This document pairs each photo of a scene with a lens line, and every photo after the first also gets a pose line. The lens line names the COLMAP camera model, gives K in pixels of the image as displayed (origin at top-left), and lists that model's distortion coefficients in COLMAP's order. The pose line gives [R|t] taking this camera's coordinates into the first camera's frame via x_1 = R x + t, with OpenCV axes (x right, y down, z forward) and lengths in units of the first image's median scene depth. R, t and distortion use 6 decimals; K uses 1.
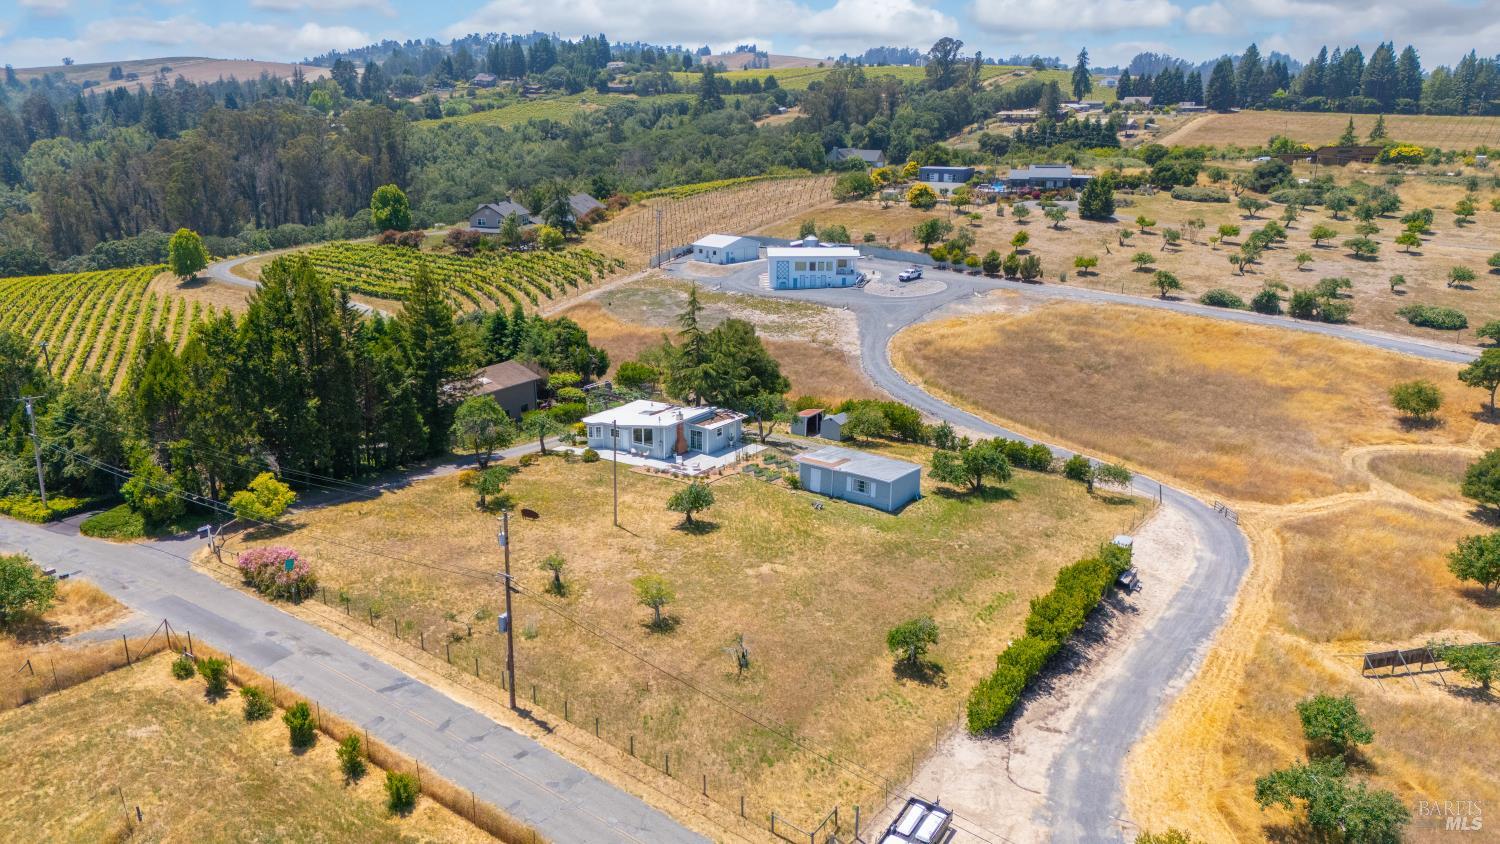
lens RADIAL K [[1096.0, 0, 747.7], [0, 1096.0, 422.1], [0, 0, 1]] dist [0.089995, -0.101998]
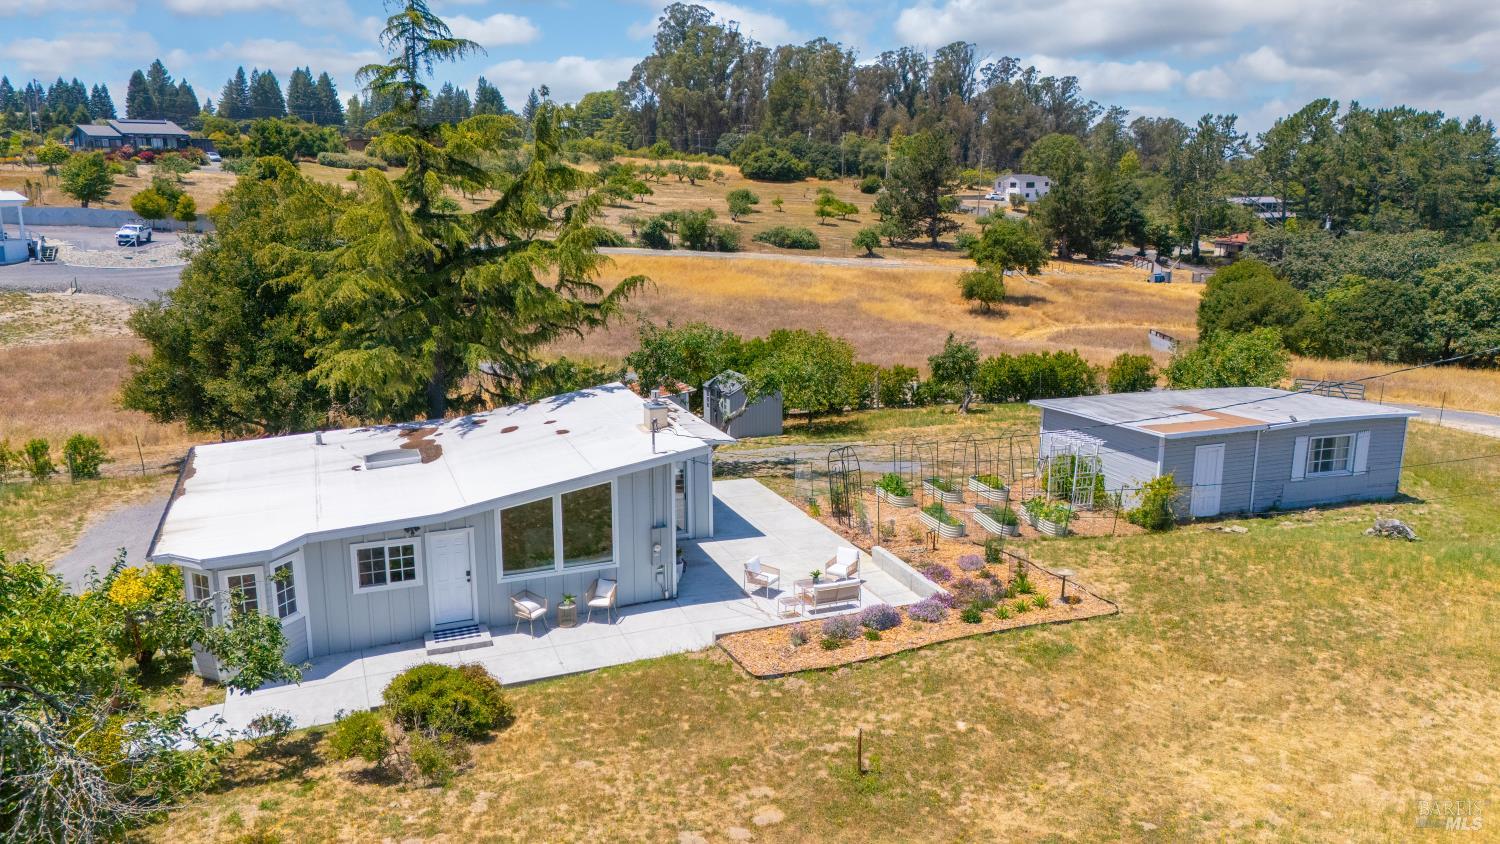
lens RADIAL K [[1096.0, 0, 747.7], [0, 1096.0, 422.1], [0, 0, 1]] dist [0.089995, -0.101998]
pose [[0.566397, -0.182962, 0.803566, -0.267544], [0.232424, 0.970929, 0.057244, -0.013587], [-0.790679, 0.154345, 0.592456, 0.885956]]
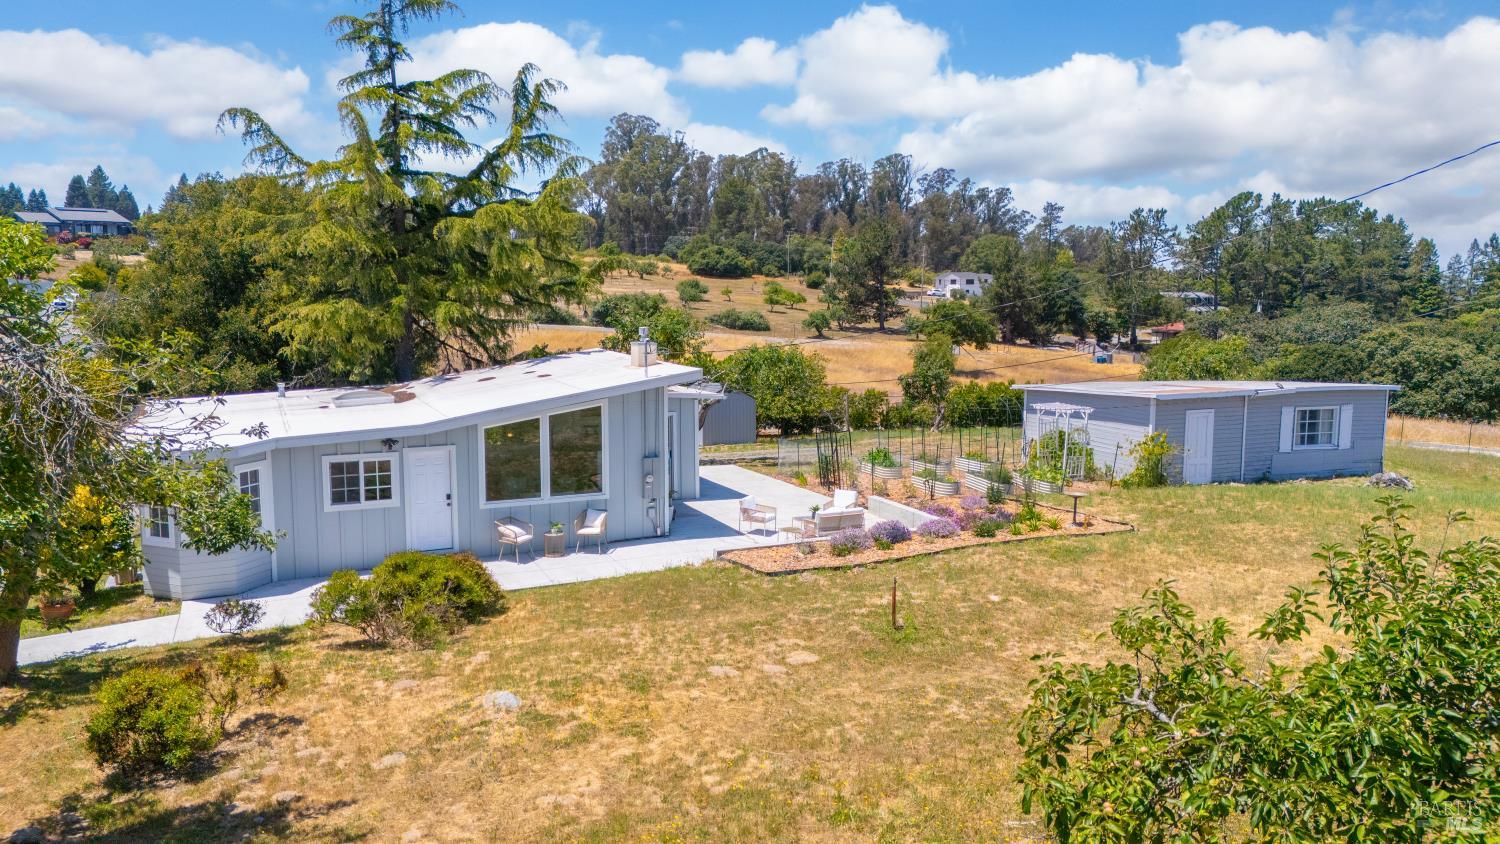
lens RADIAL K [[1096.0, 0, 747.7], [0, 1096.0, 422.1], [0, 0, 1]] dist [0.089995, -0.101998]
pose [[0.523011, -0.103499, 0.846019, -0.271043], [0.237757, 0.970915, -0.028203, 0.023371], [-0.818493, 0.215898, 0.532407, 0.908832]]
